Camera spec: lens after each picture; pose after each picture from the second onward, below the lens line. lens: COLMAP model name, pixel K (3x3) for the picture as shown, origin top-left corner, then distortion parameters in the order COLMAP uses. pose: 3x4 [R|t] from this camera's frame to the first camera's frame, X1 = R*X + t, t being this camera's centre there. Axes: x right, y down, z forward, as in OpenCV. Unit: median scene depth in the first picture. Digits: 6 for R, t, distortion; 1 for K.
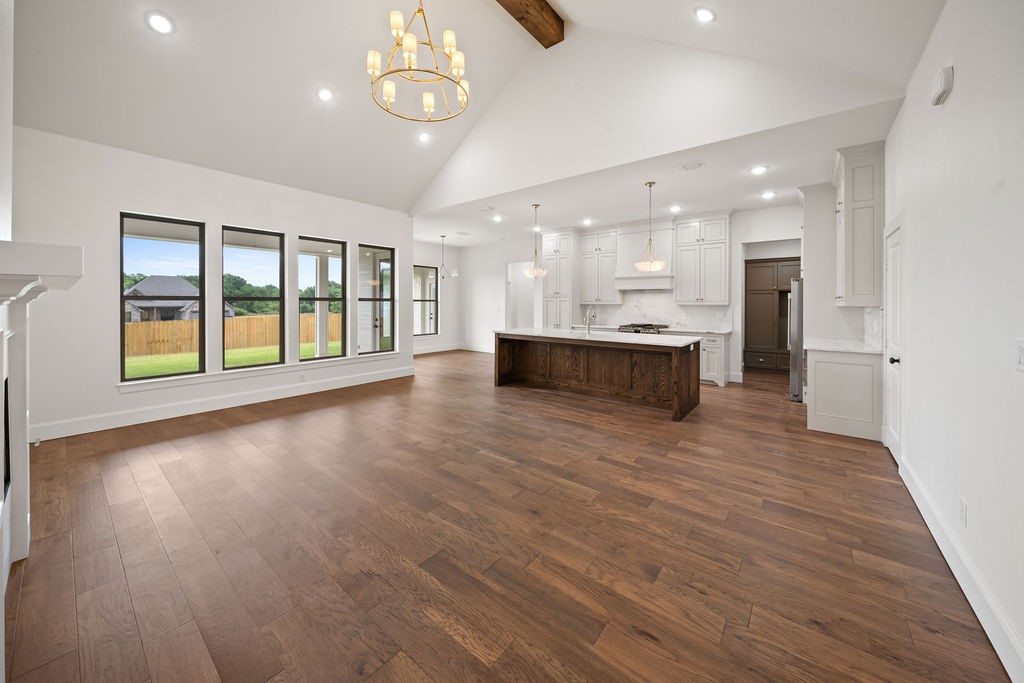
lens RADIAL K [[365.8, 0, 510.8], [0, 365.8, 332.4], [0, 0, 1]] dist [-0.004817, -0.000808]
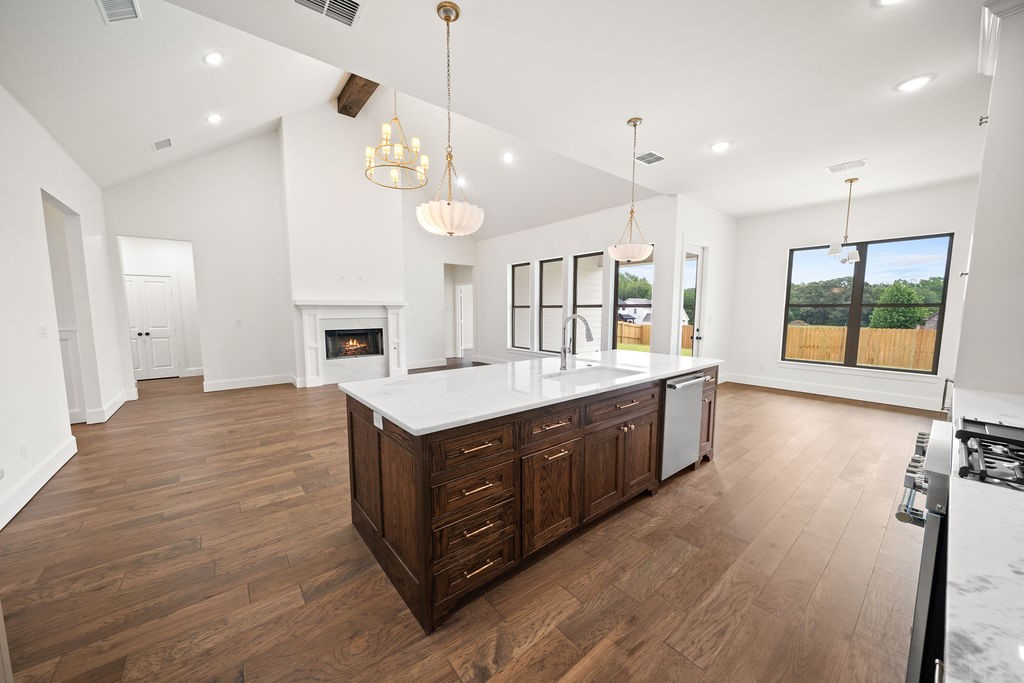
lens RADIAL K [[365.8, 0, 503.8], [0, 365.8, 349.4], [0, 0, 1]] dist [-0.004817, -0.000808]
pose [[-0.218849, 0.104171, -0.970182, 0.641553], [-0.079797, 0.989044, 0.124196, -0.070523], [0.972490, 0.104598, -0.208139, 0.913738]]
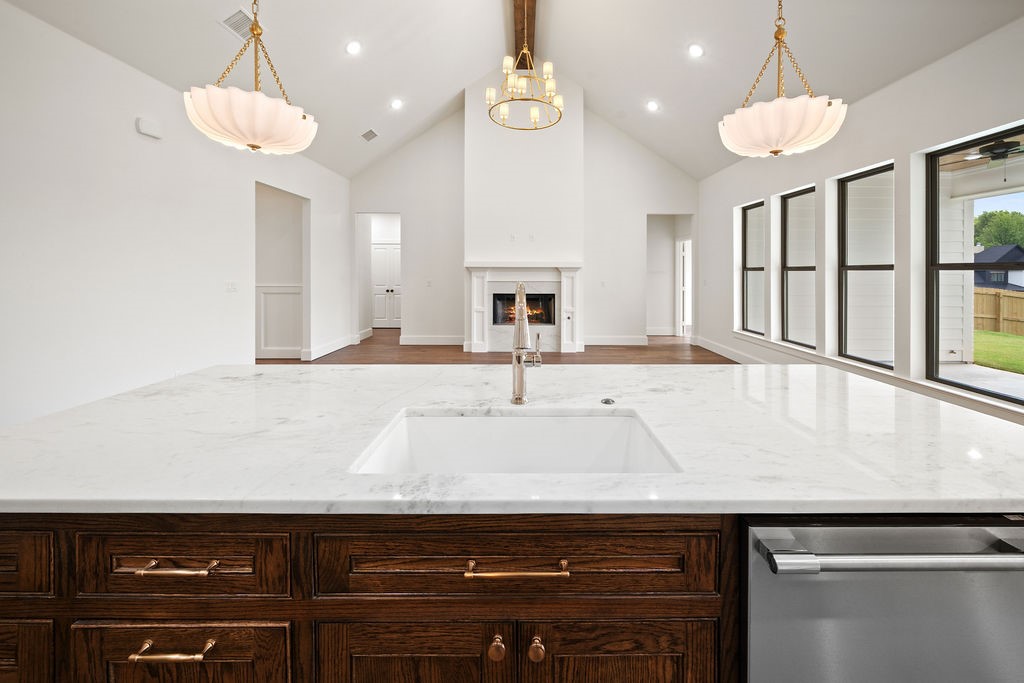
lens RADIAL K [[390.4, 0, 519.7], [0, 390.4, 272.9], [0, 0, 1]] dist [-0.001252, 0.000110]
pose [[-0.783487, -0.003637, -0.621398, 0.329123], [-0.056849, 0.996209, 0.065848, -0.083211], [0.618803, 0.086917, -0.780723, 1.059259]]
